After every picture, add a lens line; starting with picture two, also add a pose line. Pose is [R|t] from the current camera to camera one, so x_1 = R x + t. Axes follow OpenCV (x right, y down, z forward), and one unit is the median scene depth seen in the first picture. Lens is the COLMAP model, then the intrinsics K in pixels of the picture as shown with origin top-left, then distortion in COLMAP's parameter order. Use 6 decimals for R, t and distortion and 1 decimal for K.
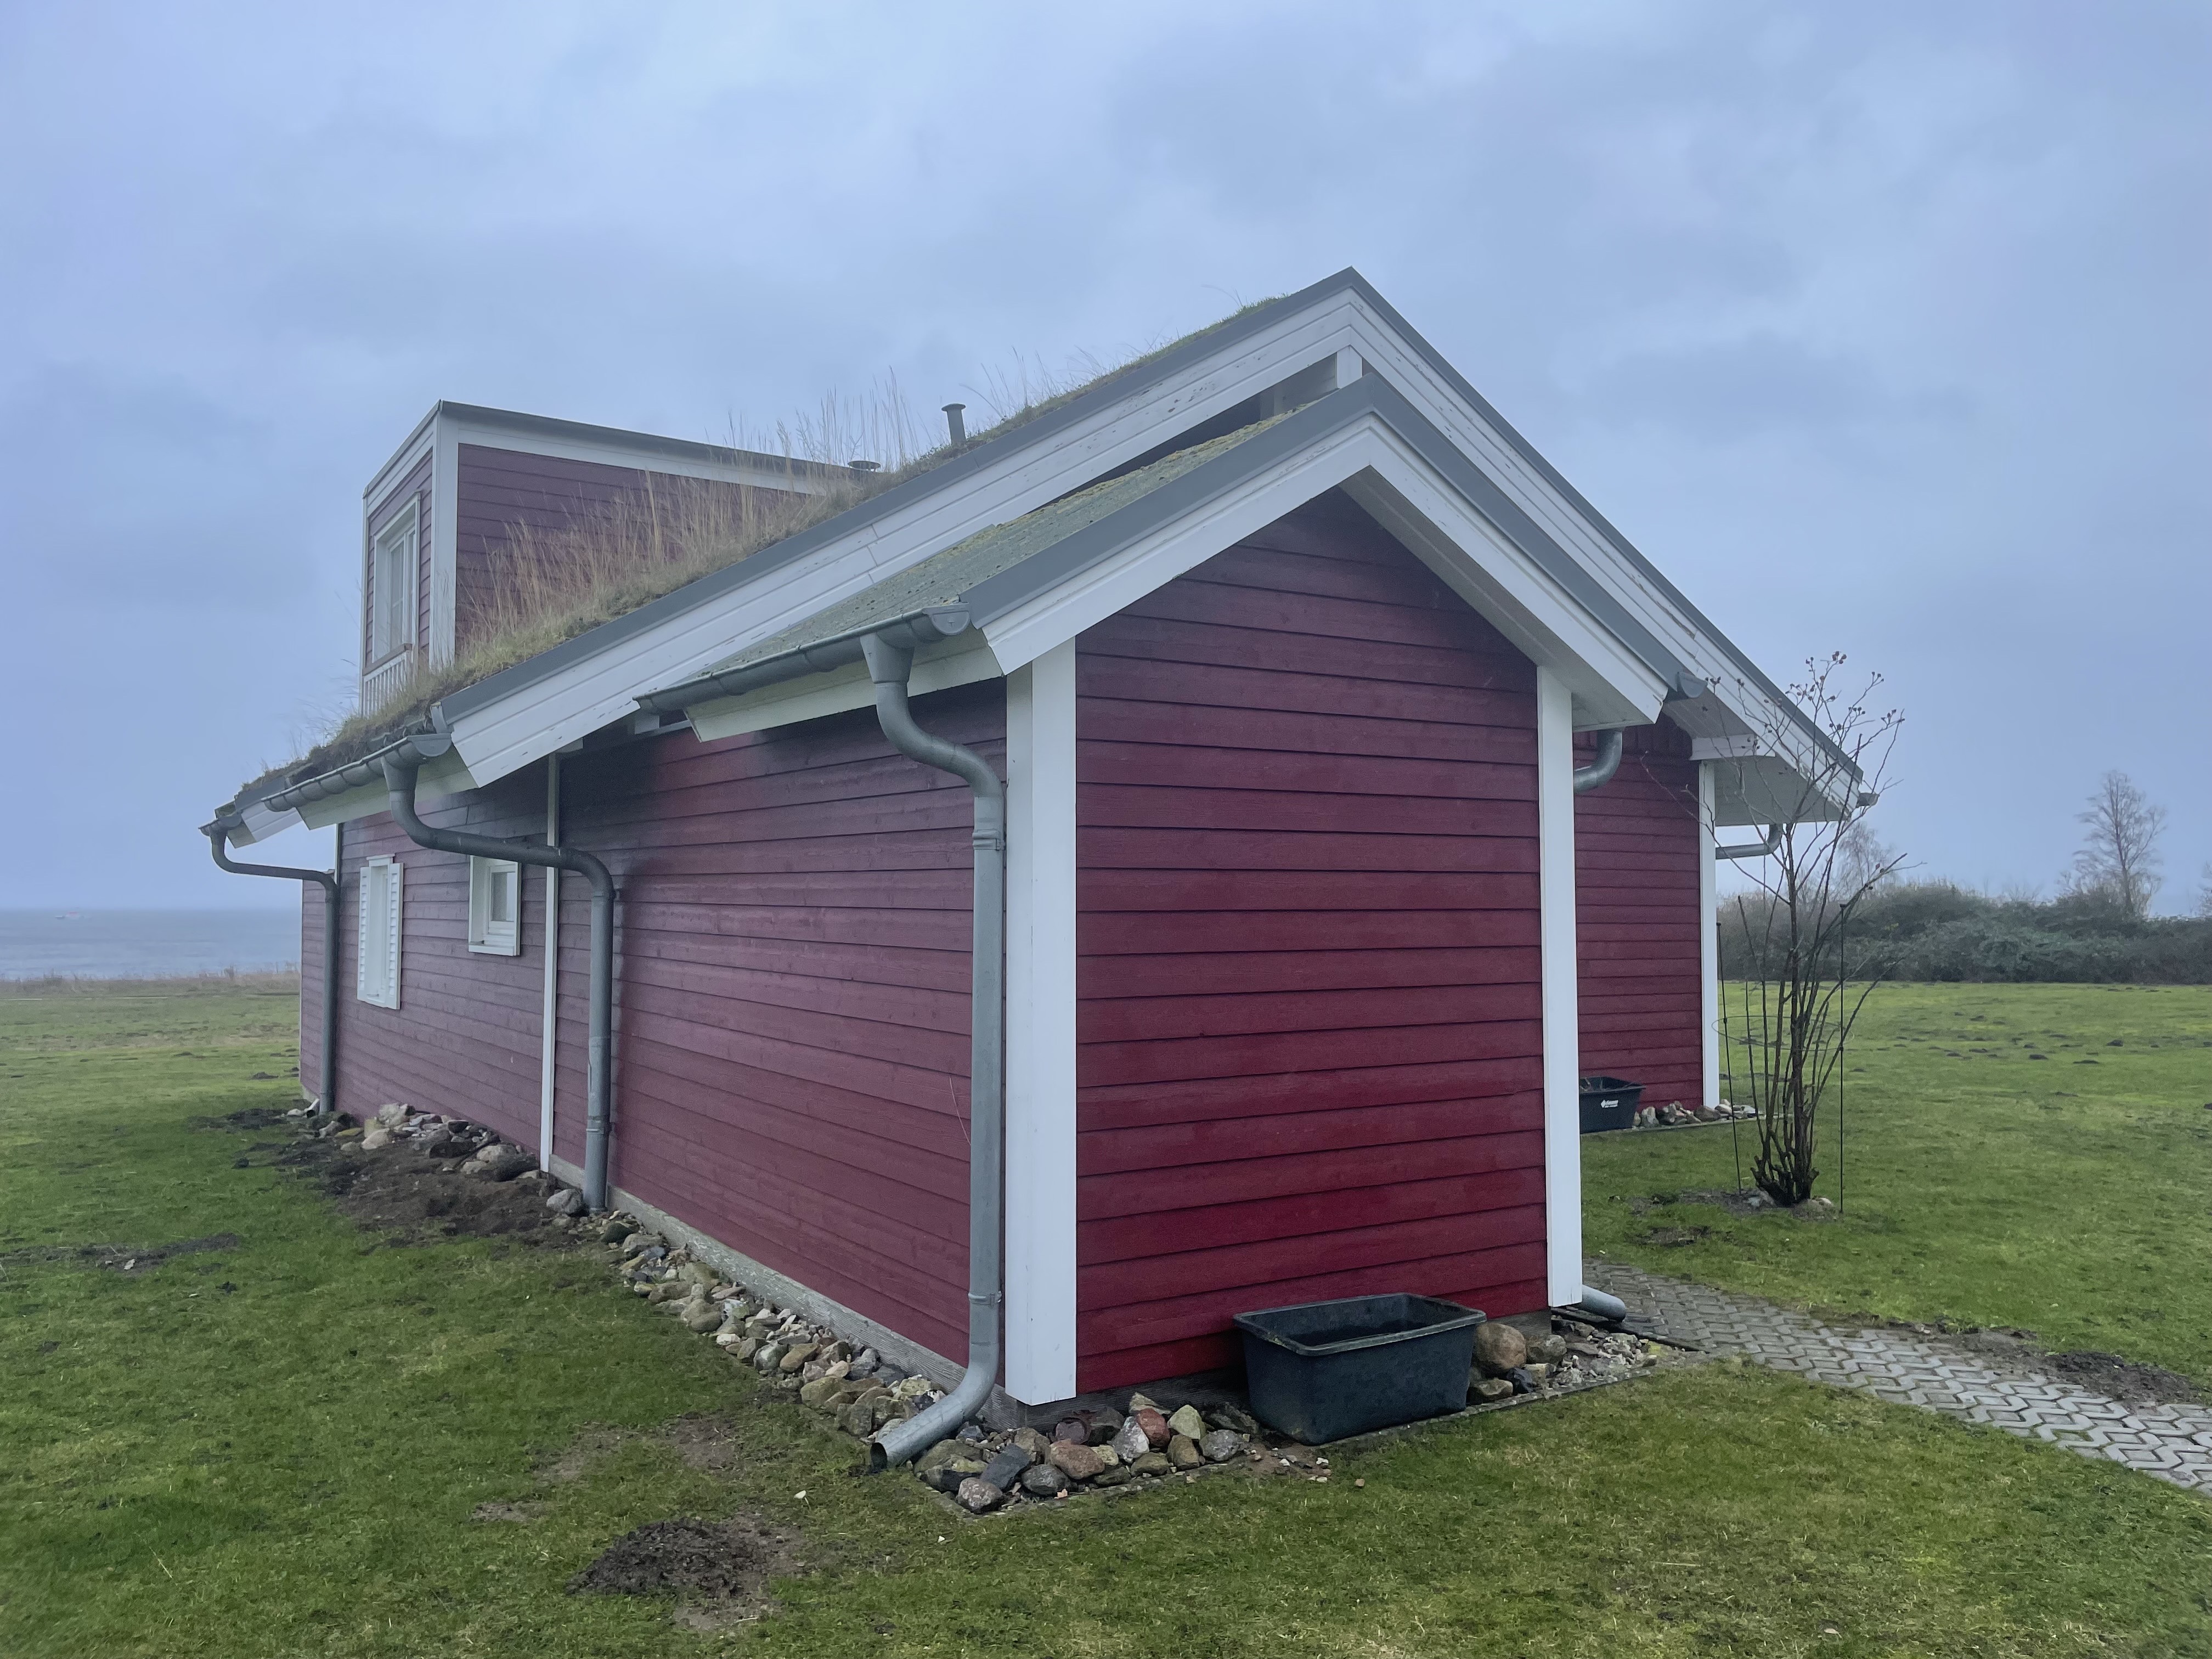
lens RADIAL K [[1681.4, 0, 1103.9], [0, 1681.4, 804.3], [0, 0, 1]] dist [0.088920, -0.119949]
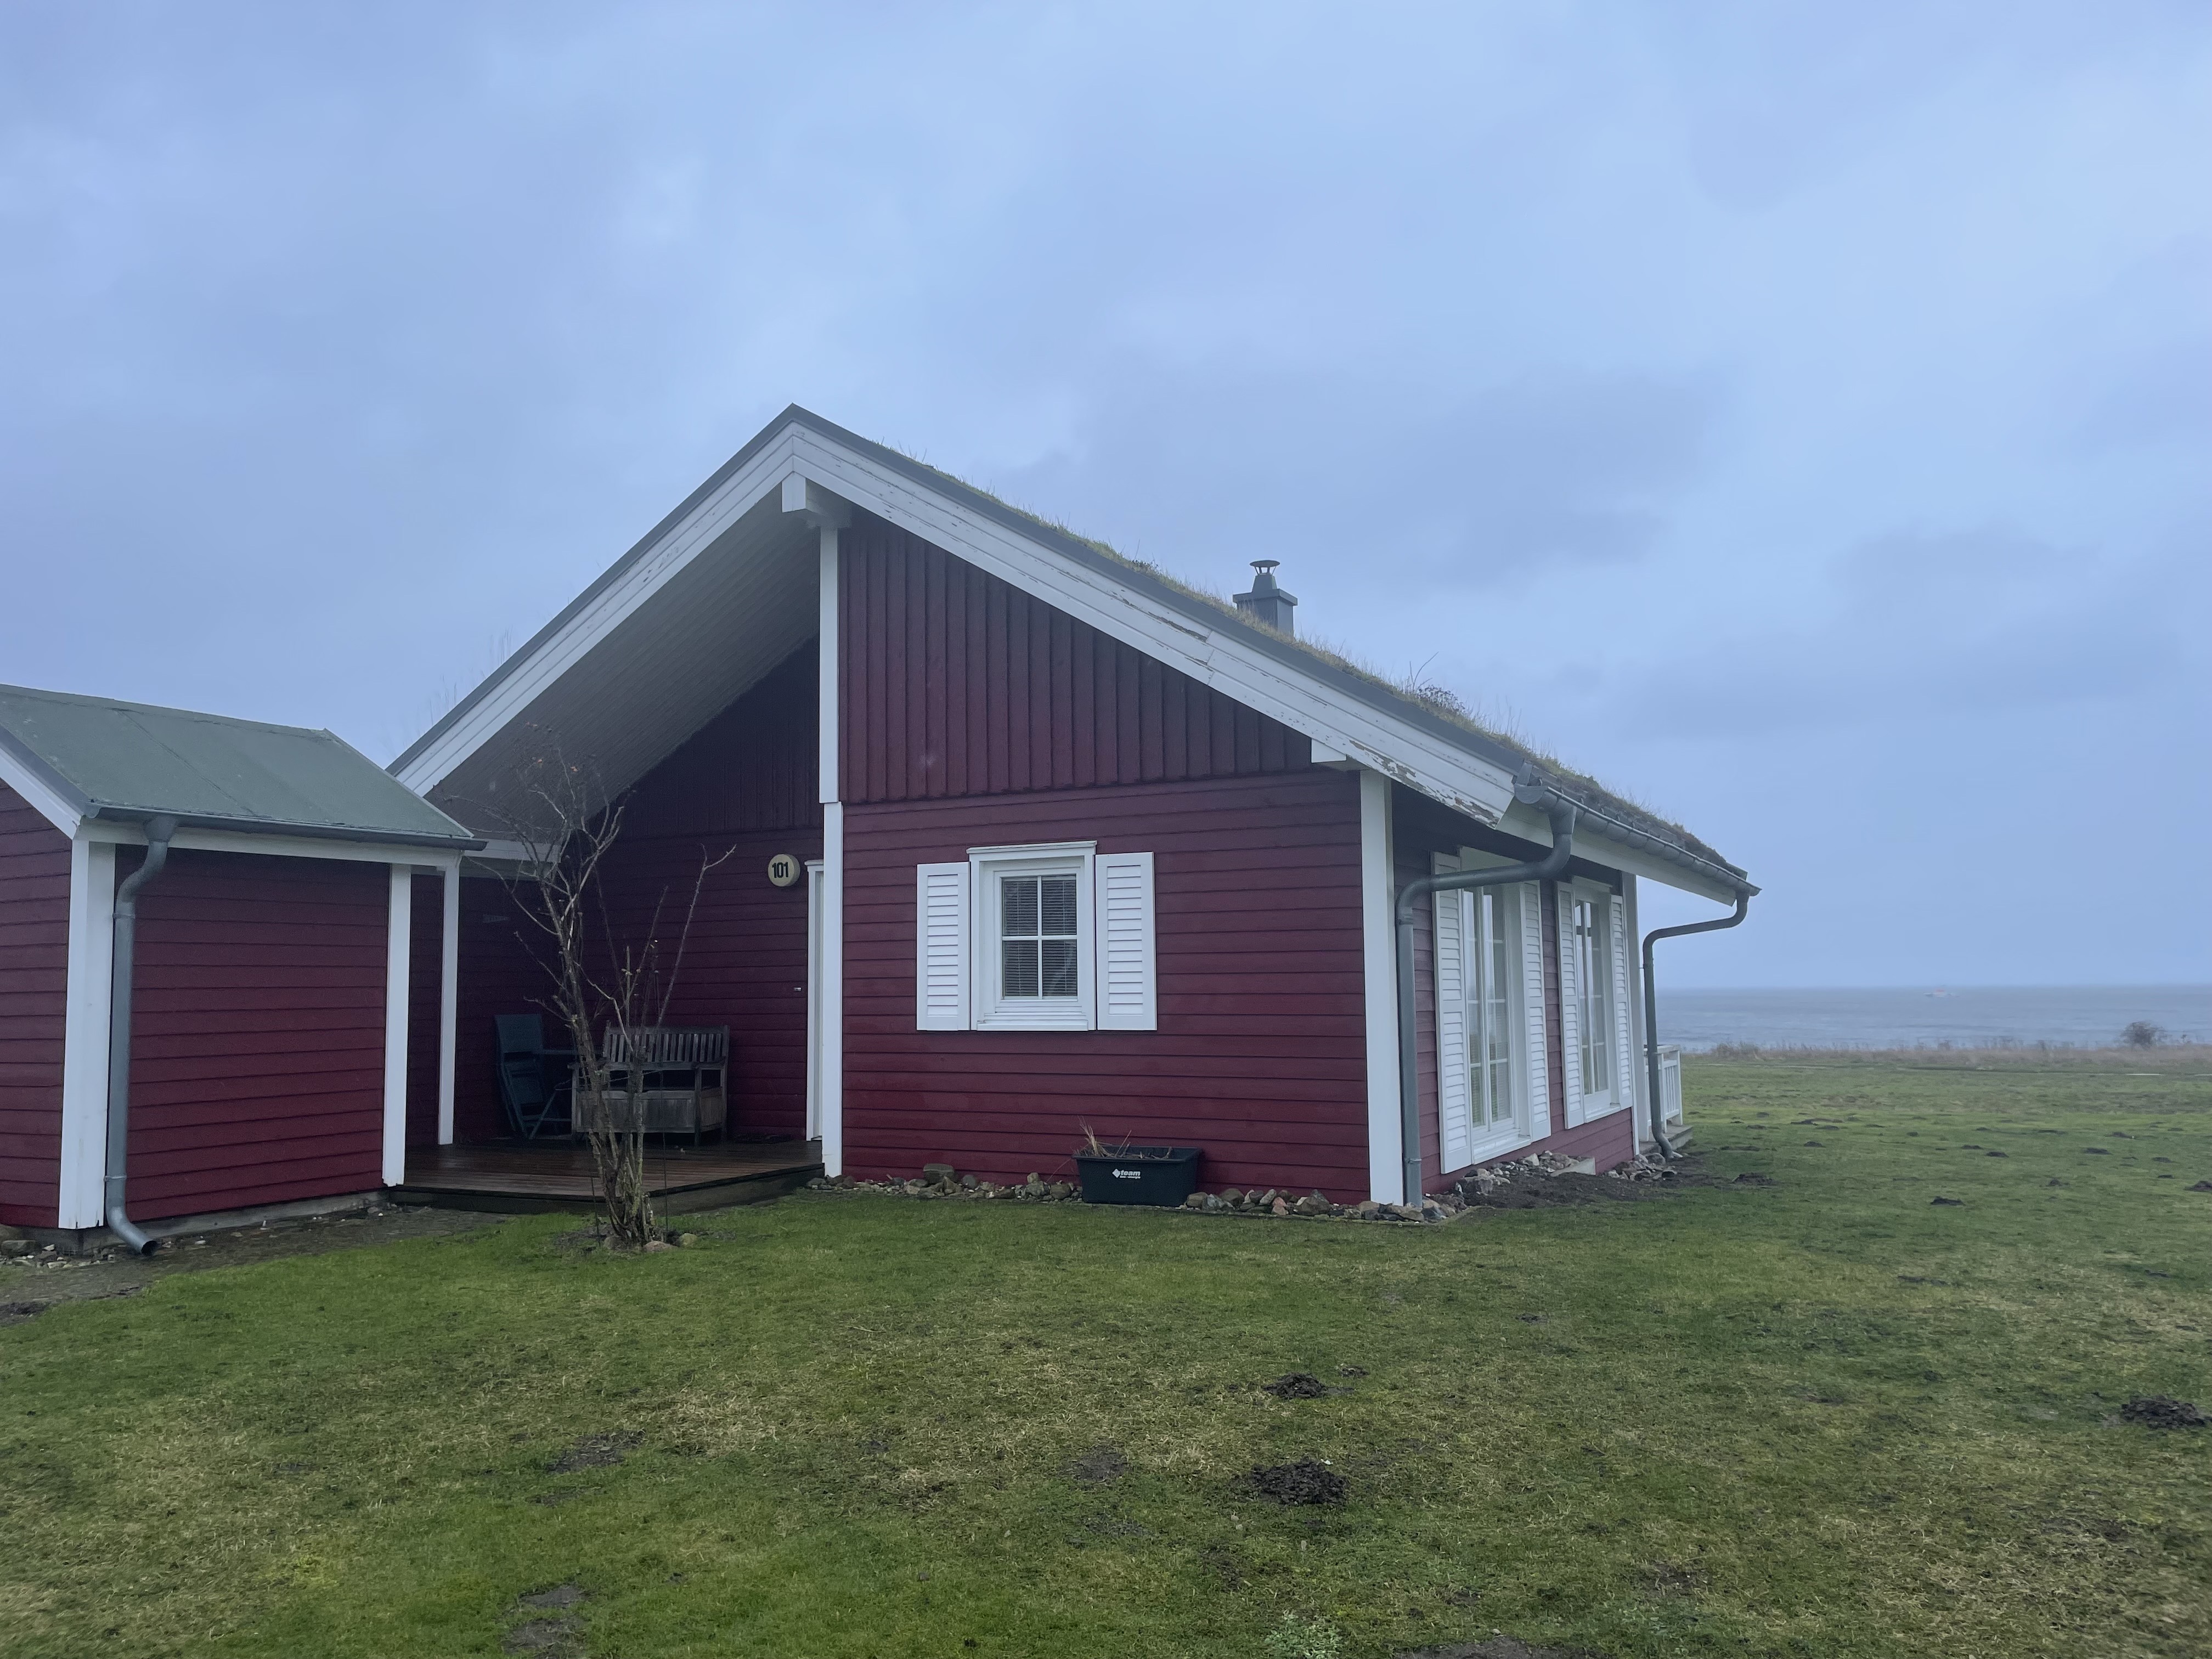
lens RADIAL K [[1681.4, 0, 1103.9], [0, 1681.4, 804.3], [0, 0, 1]] dist [0.088920, -0.119949]
pose [[0.495251, -0.100976, -0.862861, 1.056164], [0.061230, 0.994809, -0.081273, 0.051631], [0.866589, -0.012583, 0.498863, 0.529023]]
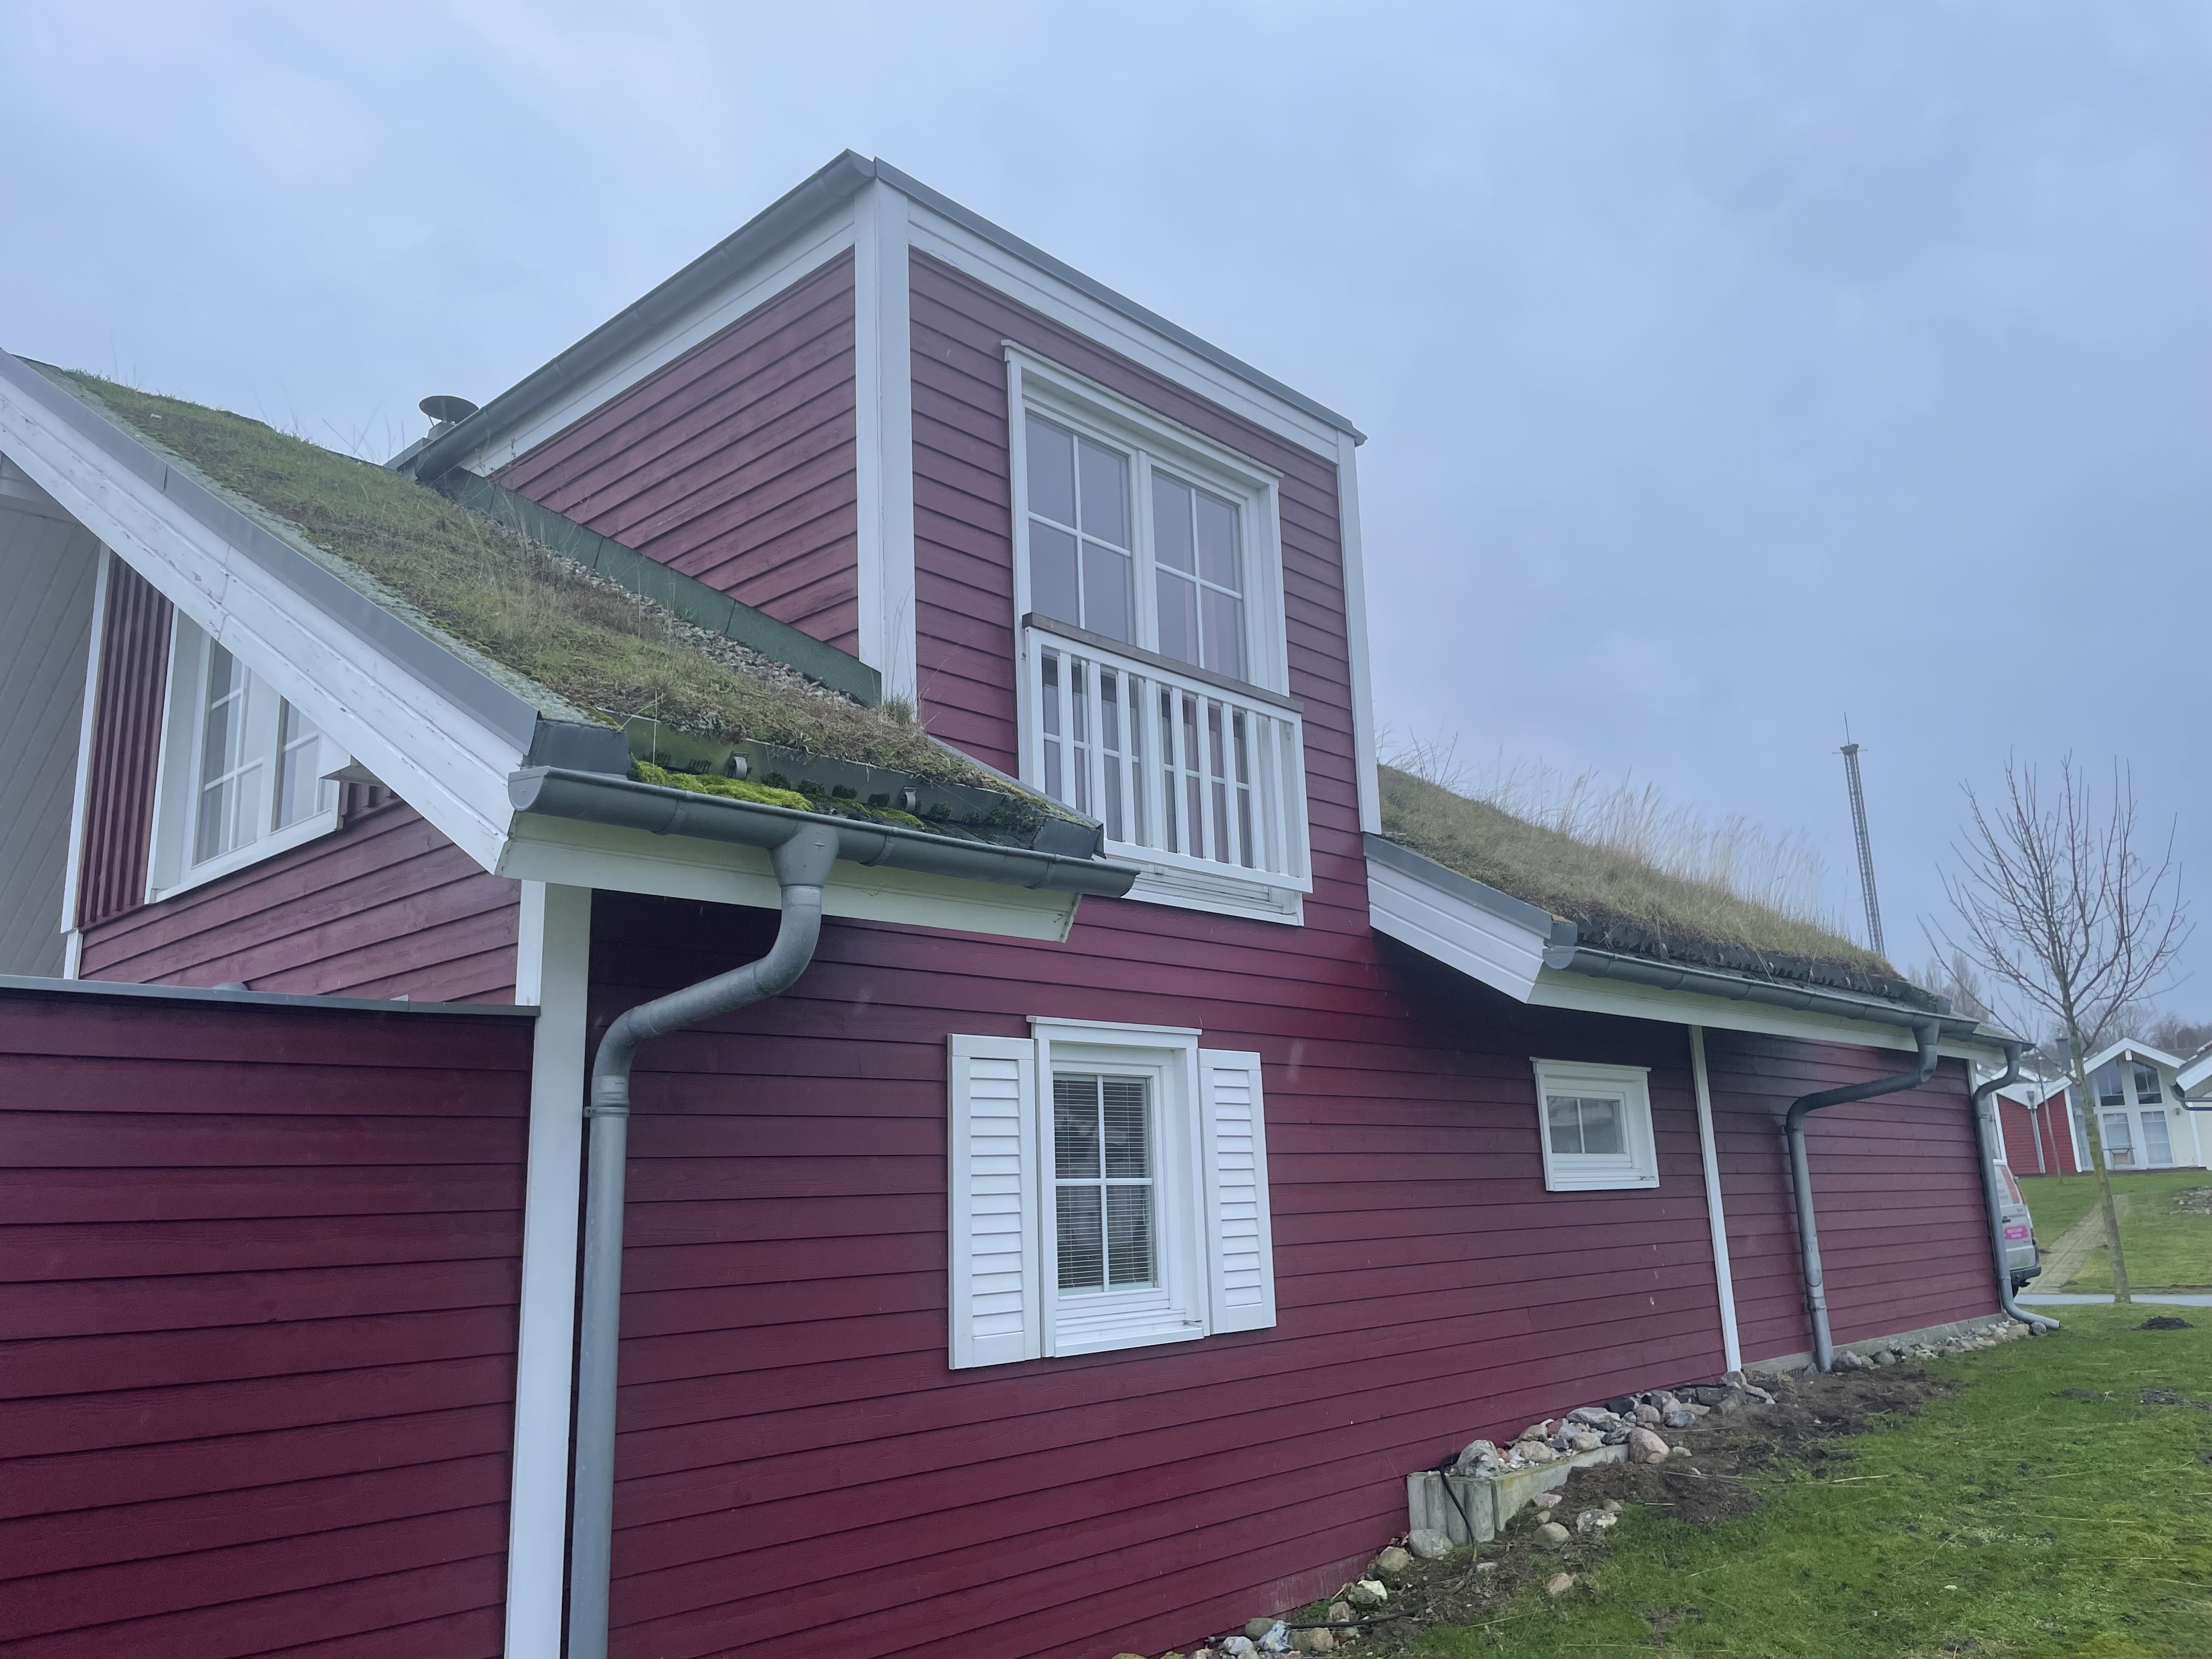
lens RADIAL K [[1681.4, 0, 1103.9], [0, 1681.4, 804.3], [0, 0, 1]] dist [0.088920, -0.119949]
pose [[0.965532, 0.024903, 0.259089, 0.056677], [0.021485, 0.984390, -0.174687, 0.021674], [-0.259395, 0.174232, 0.949925, 0.416086]]
